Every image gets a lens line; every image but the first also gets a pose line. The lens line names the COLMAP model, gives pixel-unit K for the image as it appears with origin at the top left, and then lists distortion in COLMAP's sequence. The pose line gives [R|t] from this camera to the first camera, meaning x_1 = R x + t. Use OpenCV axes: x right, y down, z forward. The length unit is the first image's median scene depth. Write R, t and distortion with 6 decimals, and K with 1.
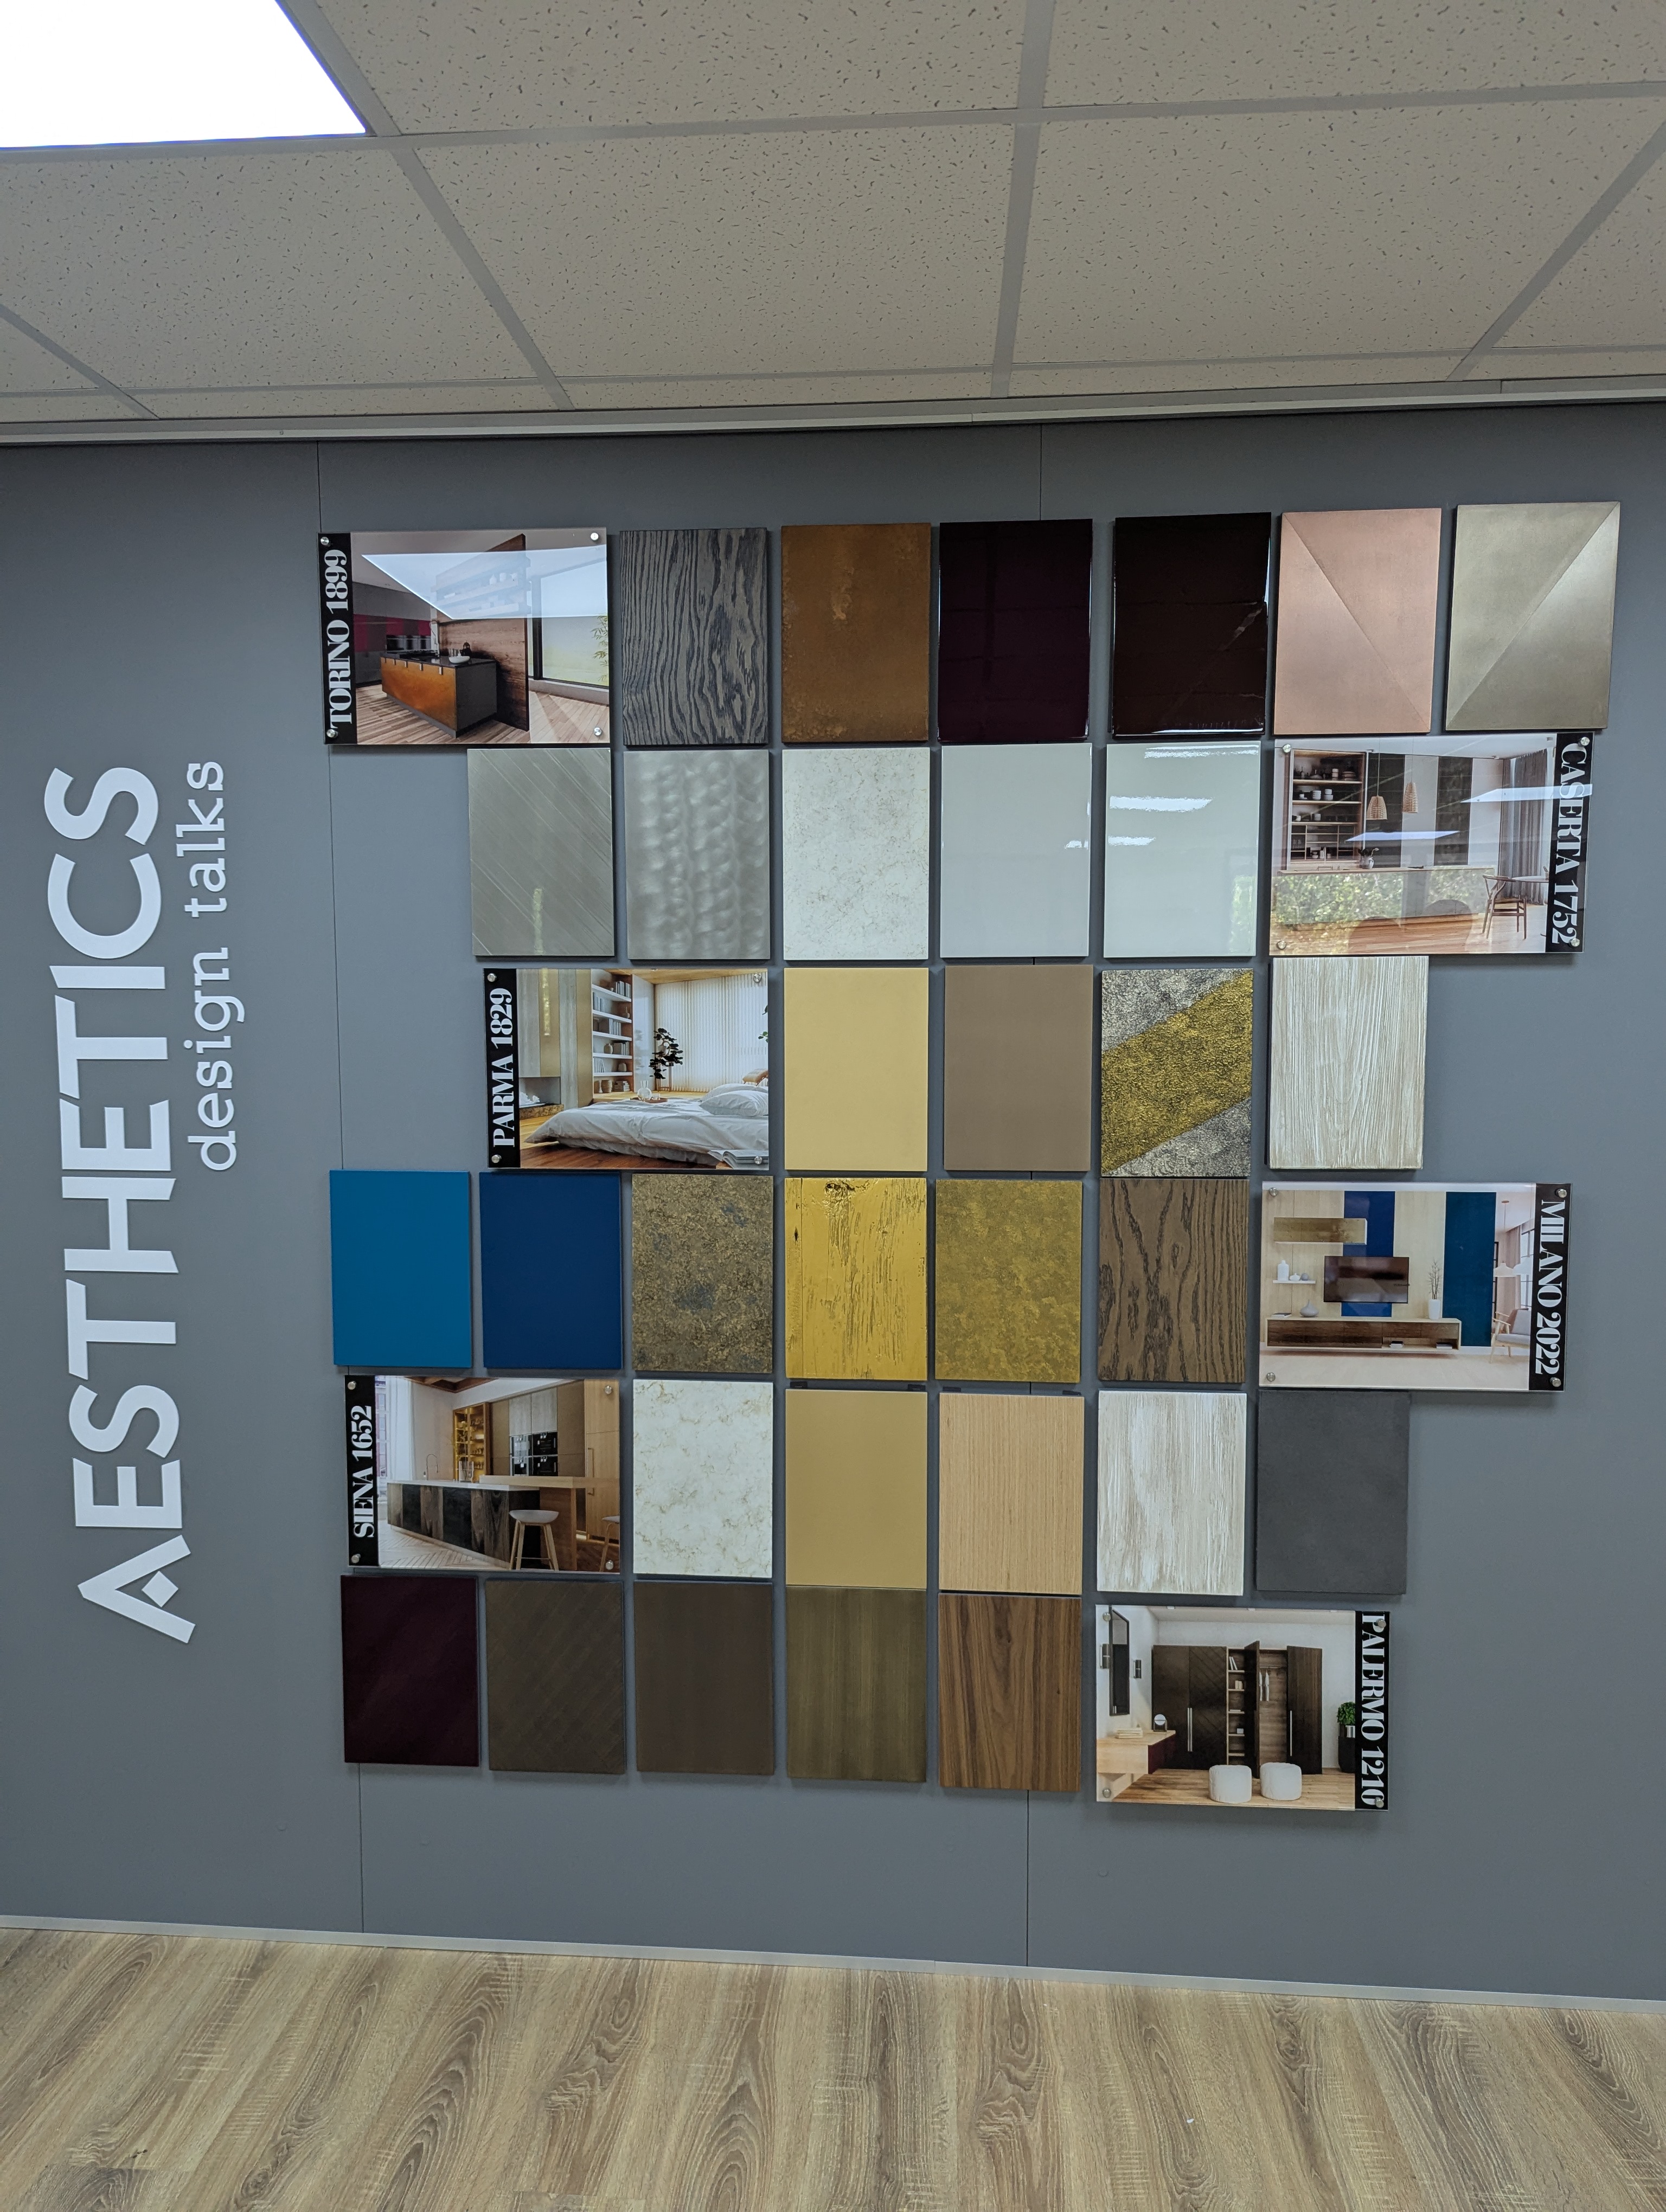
lens RADIAL K [[1565.1, 0, 833.0], [0, 1565.1, 1106.0], [0, 0, 1]] dist [0.064621, -0.066482]
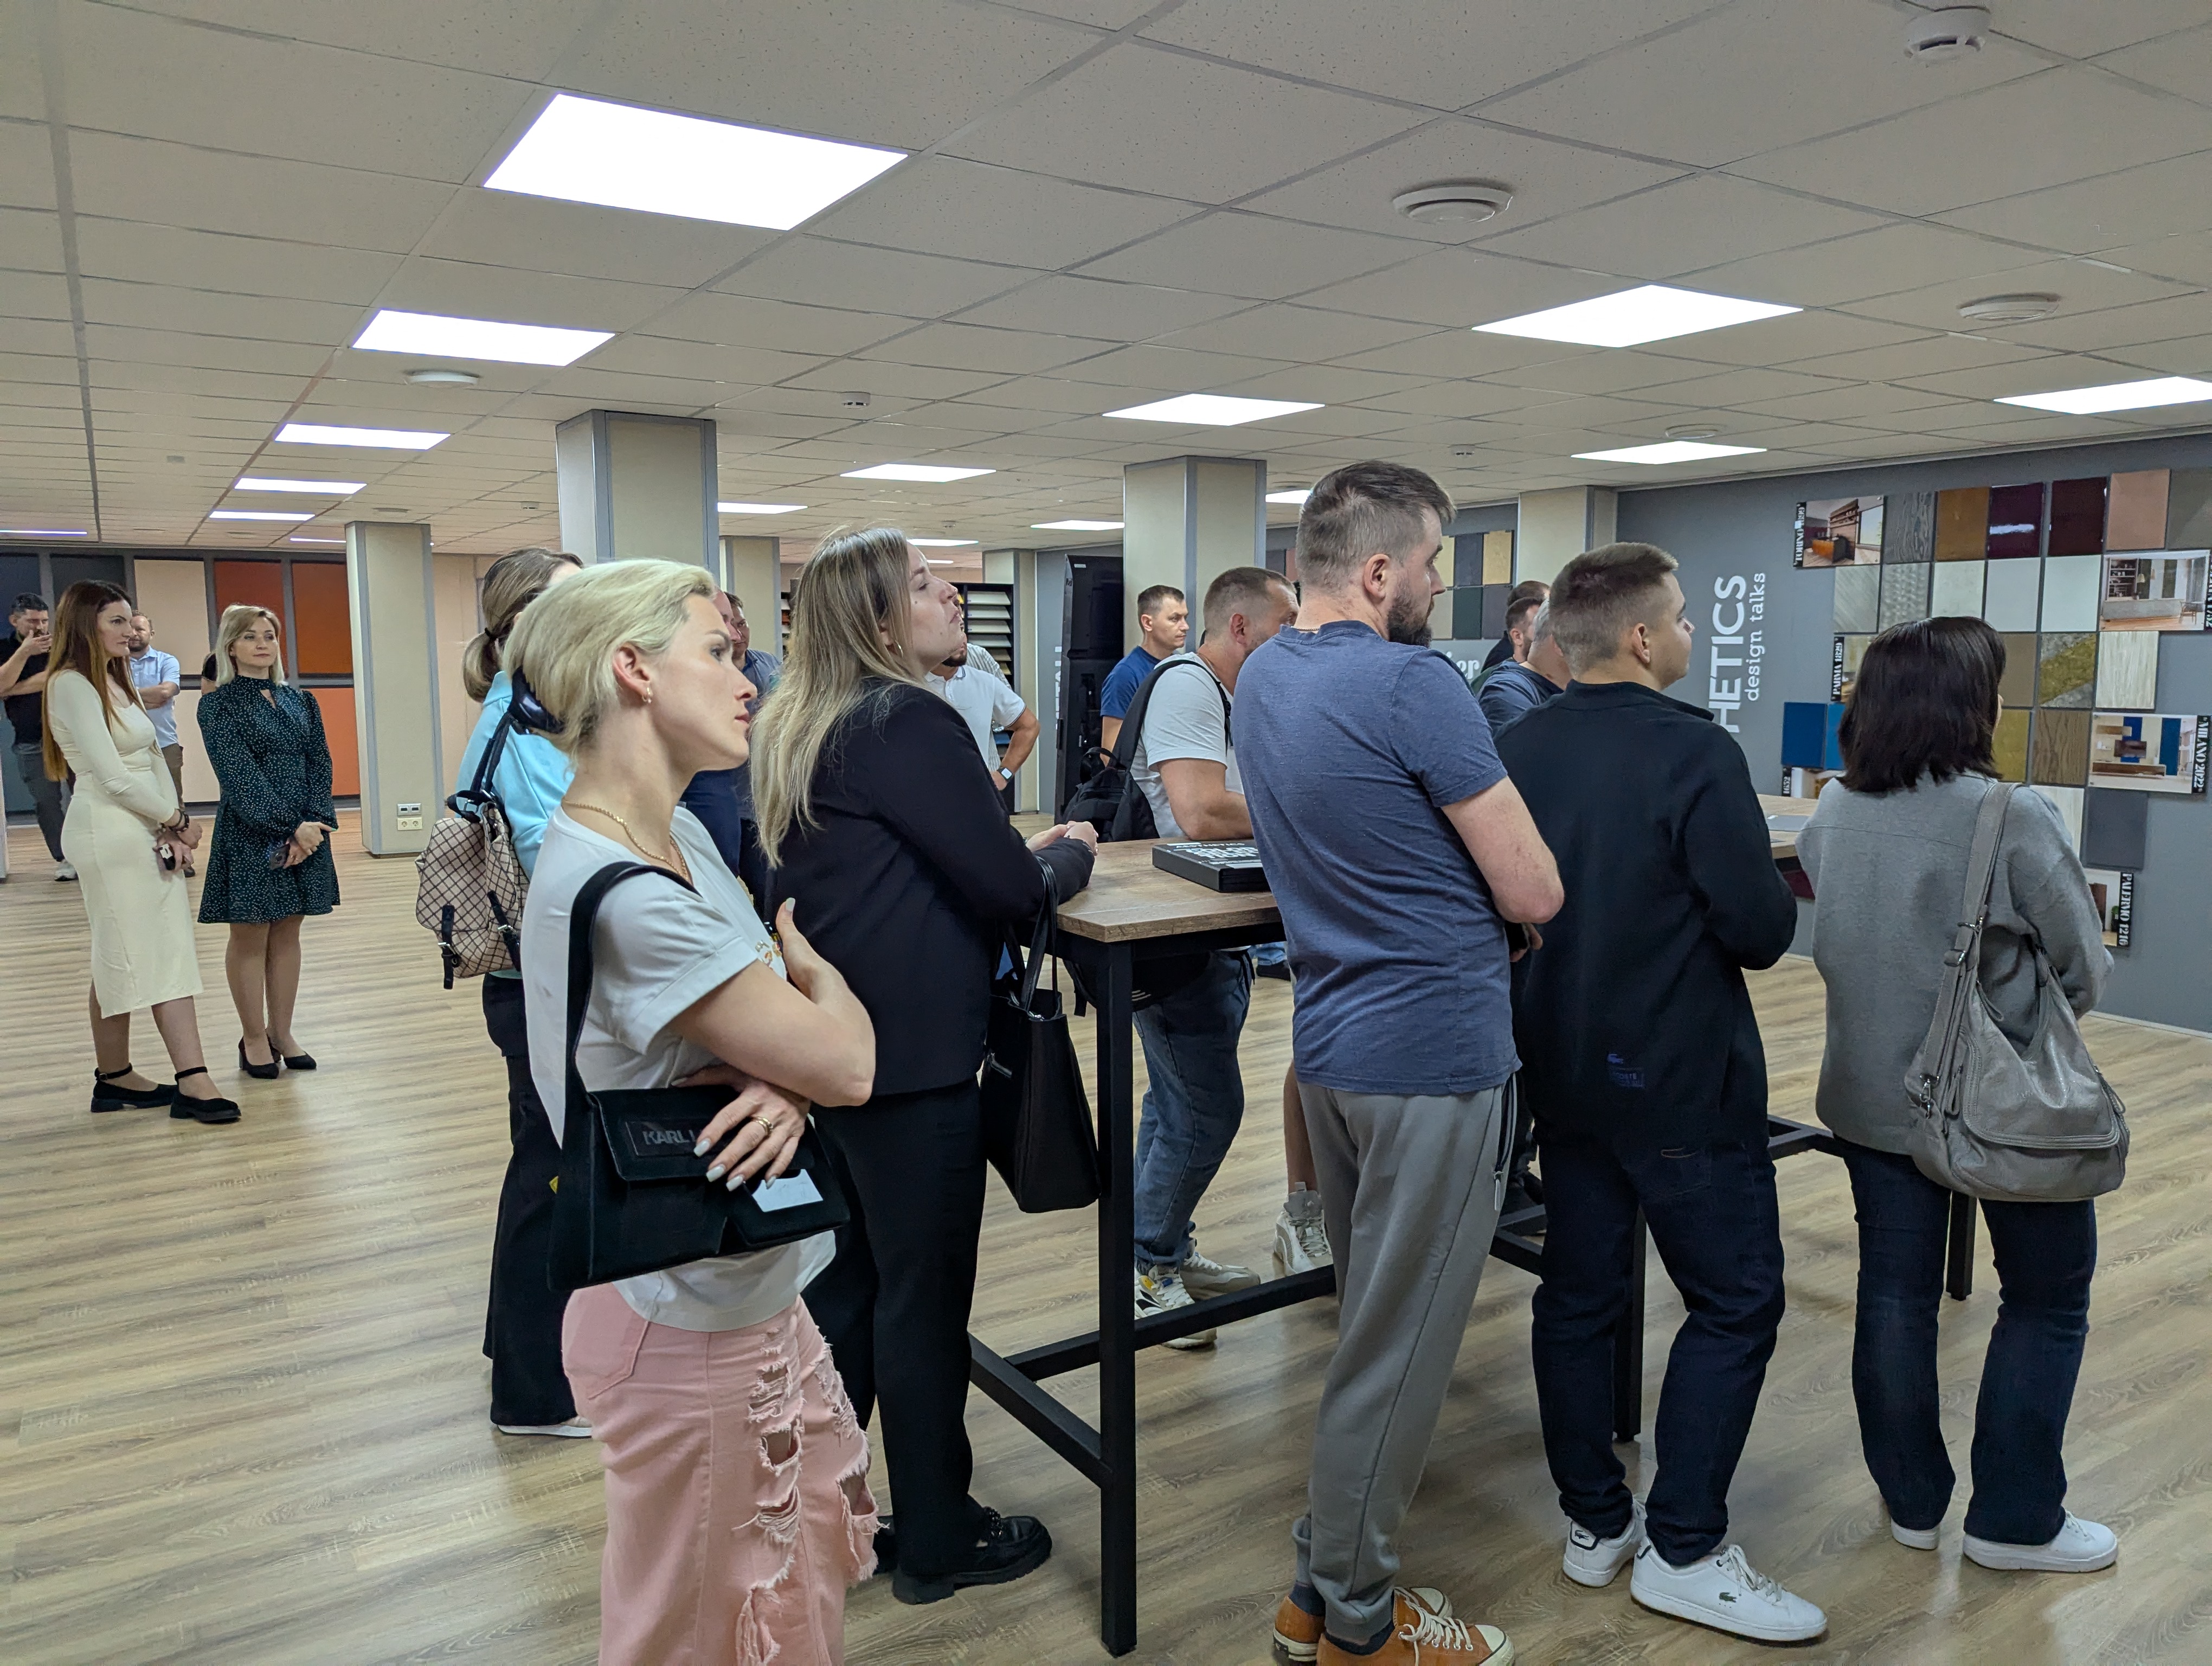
lens RADIAL K [[1565.1, 0, 1106.0], [0, 1565.1, 833.0], [0, 0, 1]] dist [0.064621, -0.066482]
pose [[0.596832, 0.097563, -0.796413, 1.483287], [-0.066441, 0.995180, 0.072122, 0.173144], [0.799611, 0.009870, 0.600437, -2.081214]]
